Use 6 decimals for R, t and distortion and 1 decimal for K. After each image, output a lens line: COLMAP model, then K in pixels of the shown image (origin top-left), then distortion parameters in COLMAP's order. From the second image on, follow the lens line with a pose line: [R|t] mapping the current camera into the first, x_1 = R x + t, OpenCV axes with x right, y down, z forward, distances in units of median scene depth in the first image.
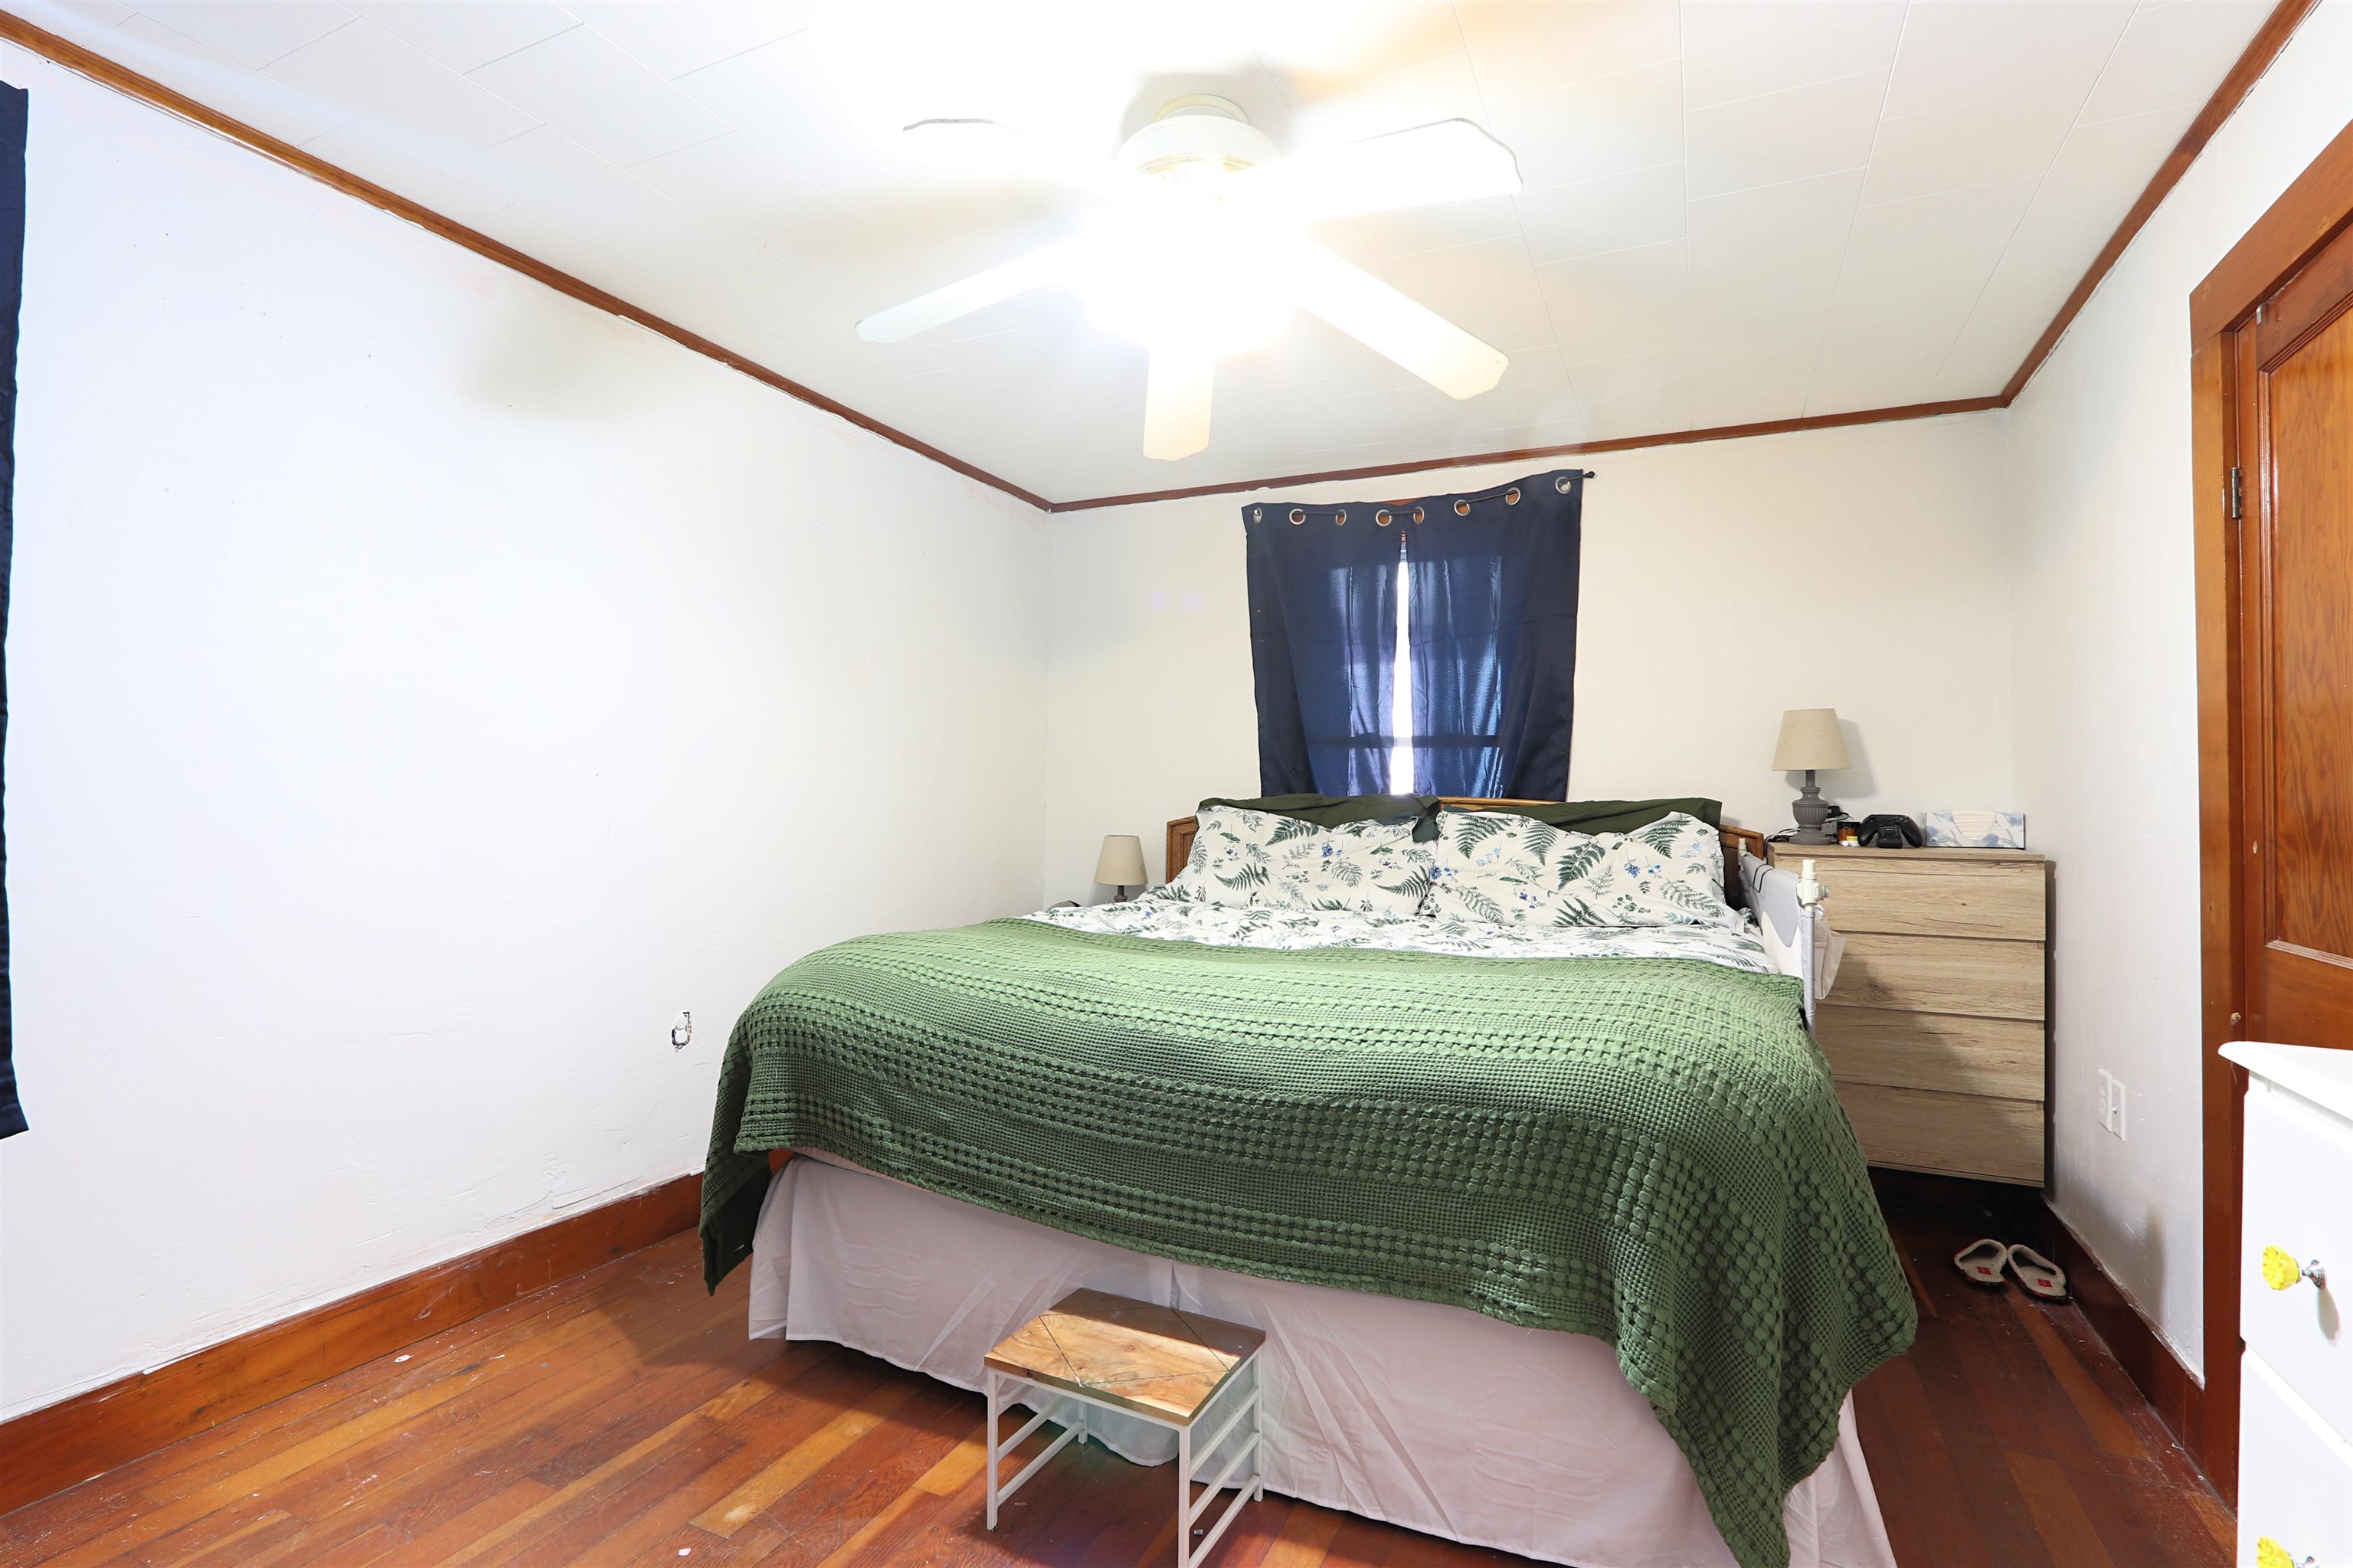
lens RADIAL K [[1117.5, 0, 1176.5], [0, 1117.5, 784.0], [0, 0, 1]] dist [-0.001005, -0.000250]
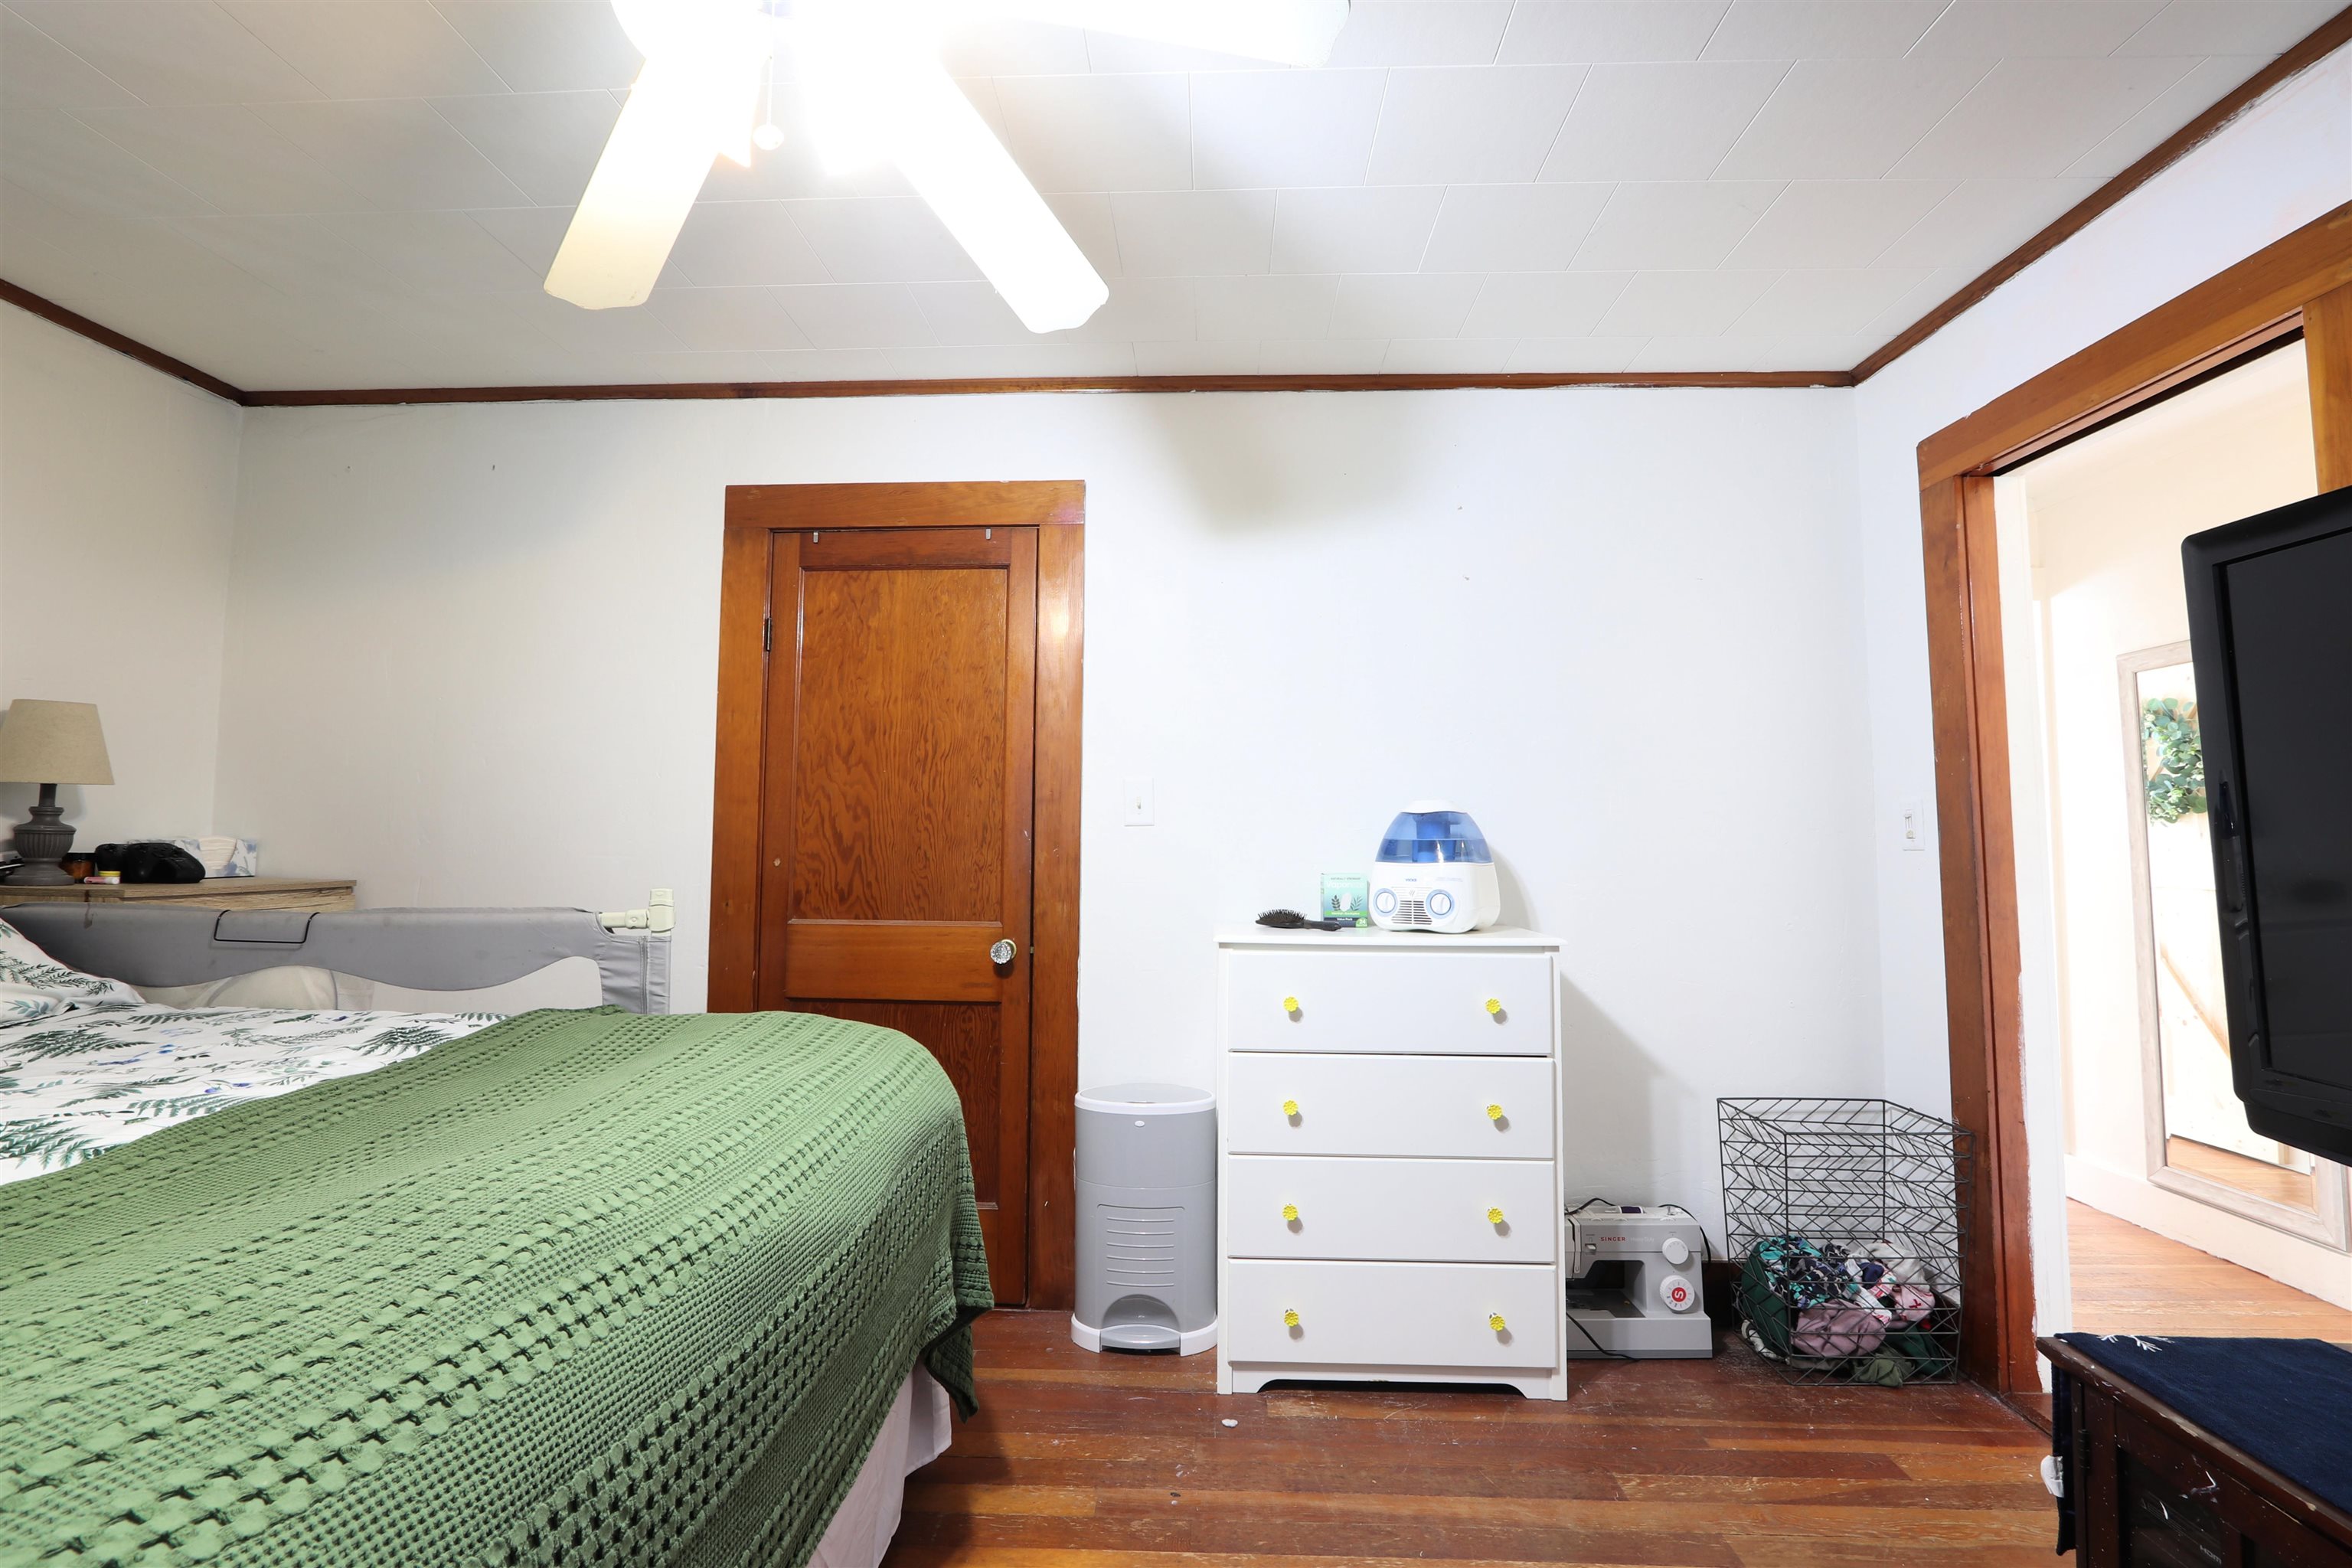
lens RADIAL K [[1117.0, 0, 1176.0], [0, 1117.0, 784.0], [0, 0, 1]] dist [-0.001005, -0.000250]
pose [[-0.389594, 0.028375, 0.920549, -0.665253], [-0.025921, 0.998792, -0.041757, -0.001543], [-0.920622, -0.040130, -0.388388, 1.031665]]
